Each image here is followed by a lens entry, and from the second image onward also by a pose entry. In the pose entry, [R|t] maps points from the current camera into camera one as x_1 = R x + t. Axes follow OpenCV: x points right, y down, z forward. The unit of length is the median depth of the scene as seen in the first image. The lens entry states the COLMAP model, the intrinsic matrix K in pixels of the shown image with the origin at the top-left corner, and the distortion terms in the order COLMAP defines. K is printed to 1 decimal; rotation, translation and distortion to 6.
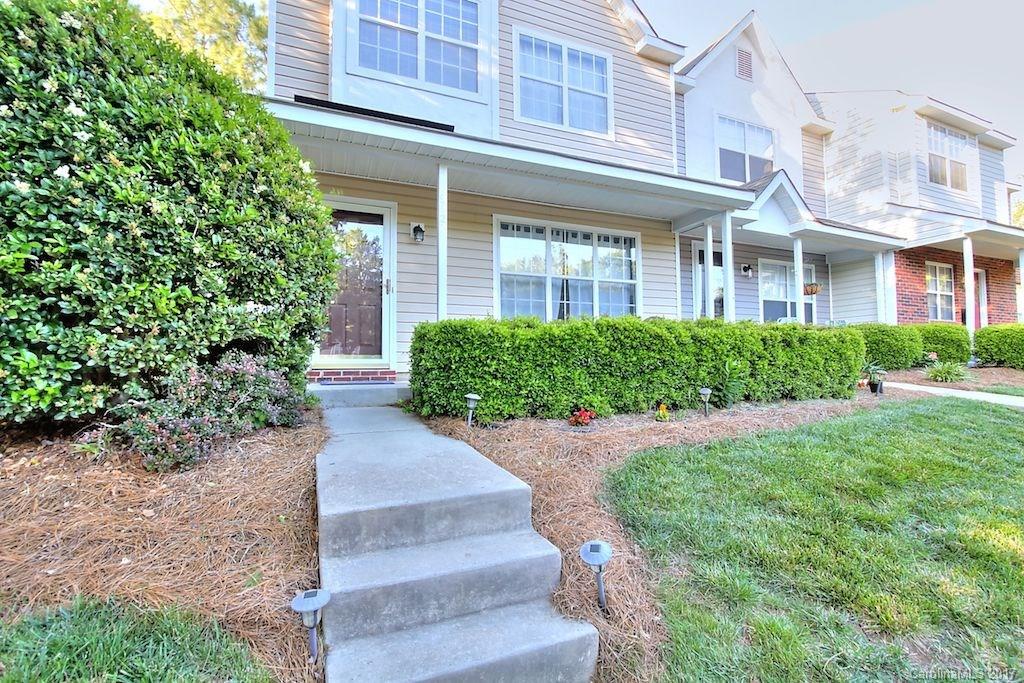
lens RADIAL K [[474.8, 0, 512.9], [0, 474.8, 316.6], [0, 0, 1]] dist [-0.013682, 0.000191]
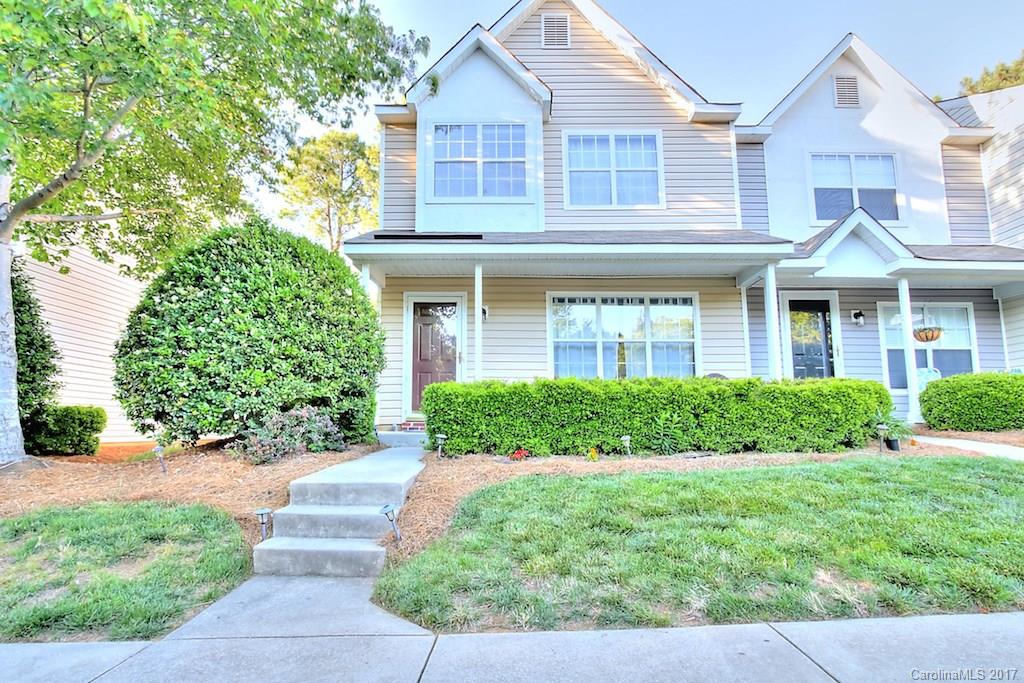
lens RADIAL K [[505.6, 0, 512.0], [0, 505.6, 341.5], [0, 0, 1]] dist [-0.020629, 0.000004]
pose [[0.906055, -0.057670, -0.419212, 0.466729], [0.028315, 0.996712, -0.075916, 0.001867], [0.422212, 0.056914, 0.904709, -0.196199]]
